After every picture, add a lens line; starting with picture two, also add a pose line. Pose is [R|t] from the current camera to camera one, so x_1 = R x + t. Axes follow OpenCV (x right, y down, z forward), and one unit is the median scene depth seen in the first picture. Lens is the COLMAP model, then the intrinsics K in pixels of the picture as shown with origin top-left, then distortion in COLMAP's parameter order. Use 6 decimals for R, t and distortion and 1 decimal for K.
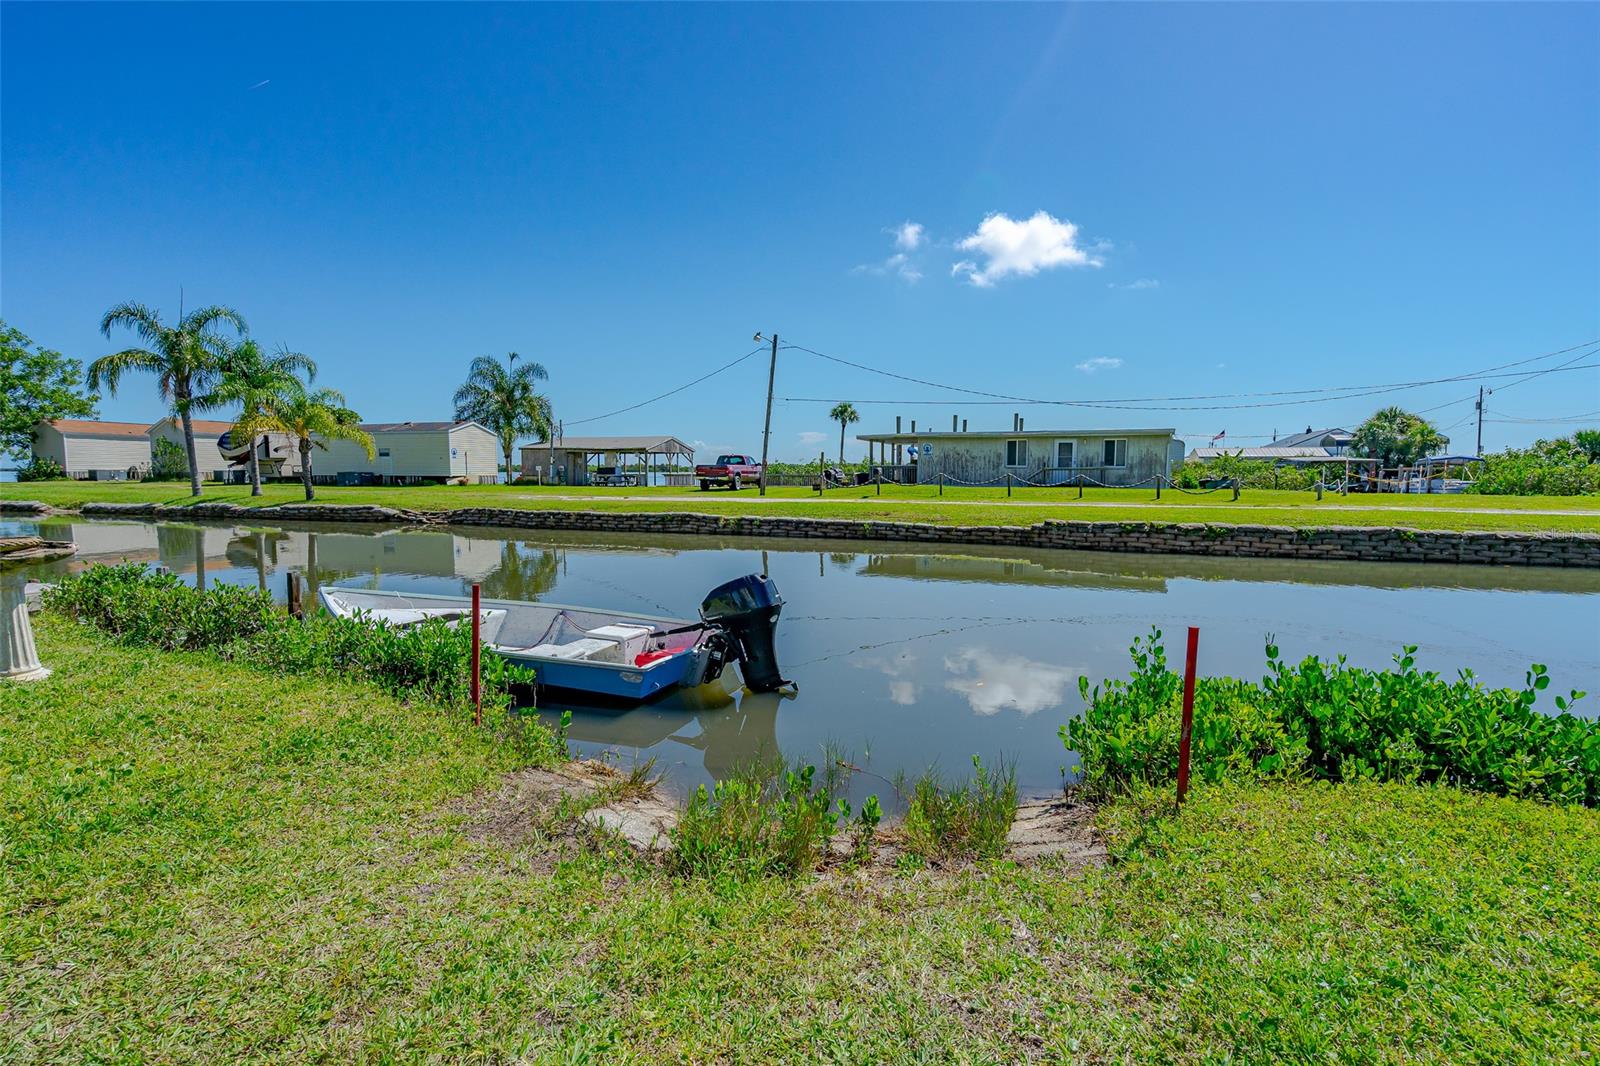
lens RADIAL K [[744.9, 0, 800.0], [0, 744.9, 463.1], [0, 0, 1]] dist [-0.003788, -0.000484]
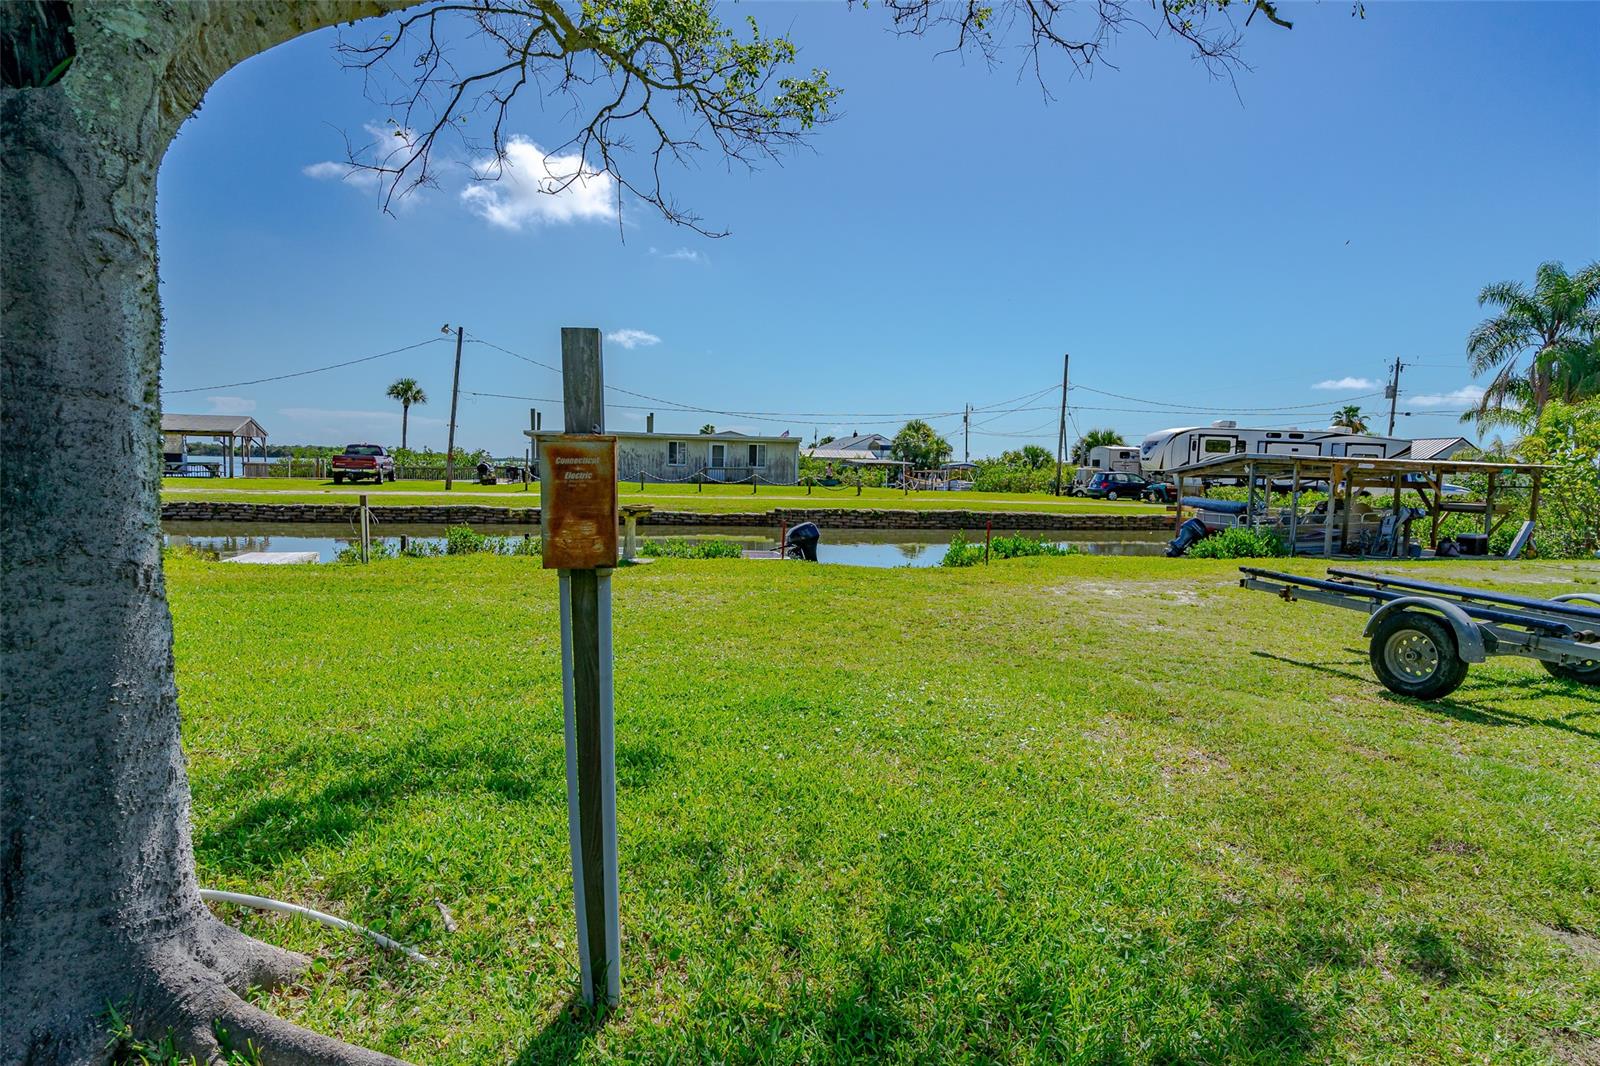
lens RADIAL K [[880.5, 0, 800.2], [0, 880.5, 534.0], [0, 0, 1]] dist [-0.008030, -0.000410]
pose [[0.841354, -0.022191, 0.540029, -0.291143], [-0.028910, 0.995879, 0.085963, -0.011846], [-0.539711, -0.087938, 0.837245, -0.245457]]
